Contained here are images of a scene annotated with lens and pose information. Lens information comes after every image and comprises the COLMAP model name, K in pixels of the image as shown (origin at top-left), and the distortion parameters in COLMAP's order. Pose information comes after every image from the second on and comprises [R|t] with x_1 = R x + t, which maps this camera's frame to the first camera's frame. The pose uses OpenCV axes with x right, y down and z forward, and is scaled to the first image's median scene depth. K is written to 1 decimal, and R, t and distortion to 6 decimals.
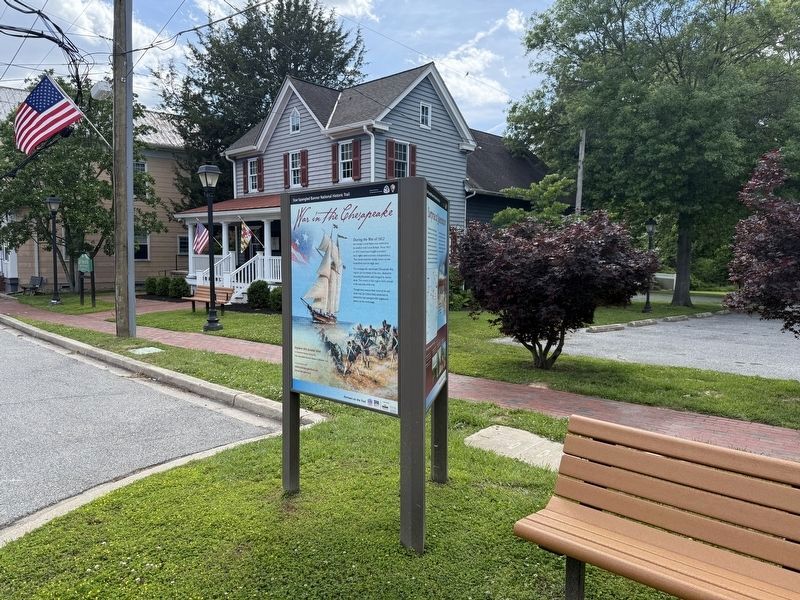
lens RADIAL K [[560.6, 0, 404.9], [0, 560.6, 299.1], [0, 0, 1]] dist [0.017936, -0.032861]
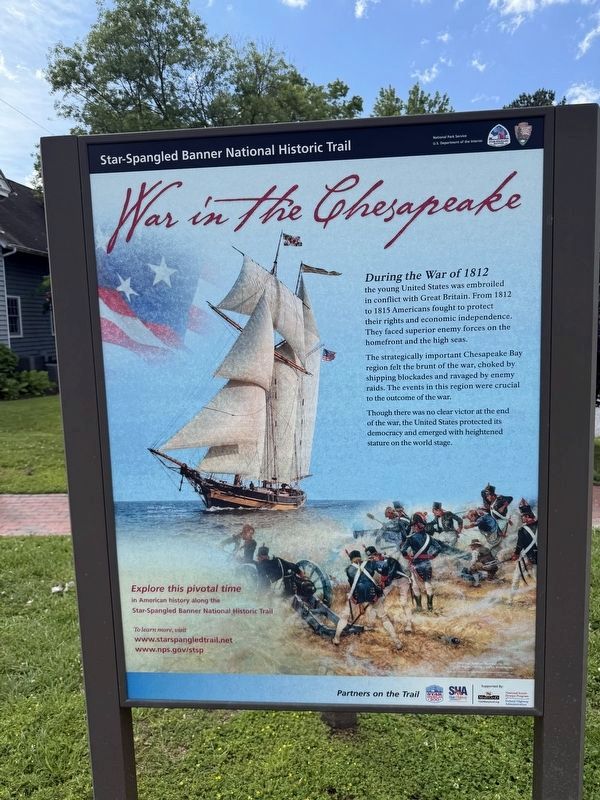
lens RADIAL K [[560.6, 0, 293.7], [0, 560.6, 393.0], [0, 0, 1]] dist [0.017936, -0.032861]
pose [[0.801492, -0.097981, 0.589924, -0.340302], [0.072882, 0.995137, 0.066263, -0.057359], [-0.593548, -0.010115, 0.804735, 0.716051]]
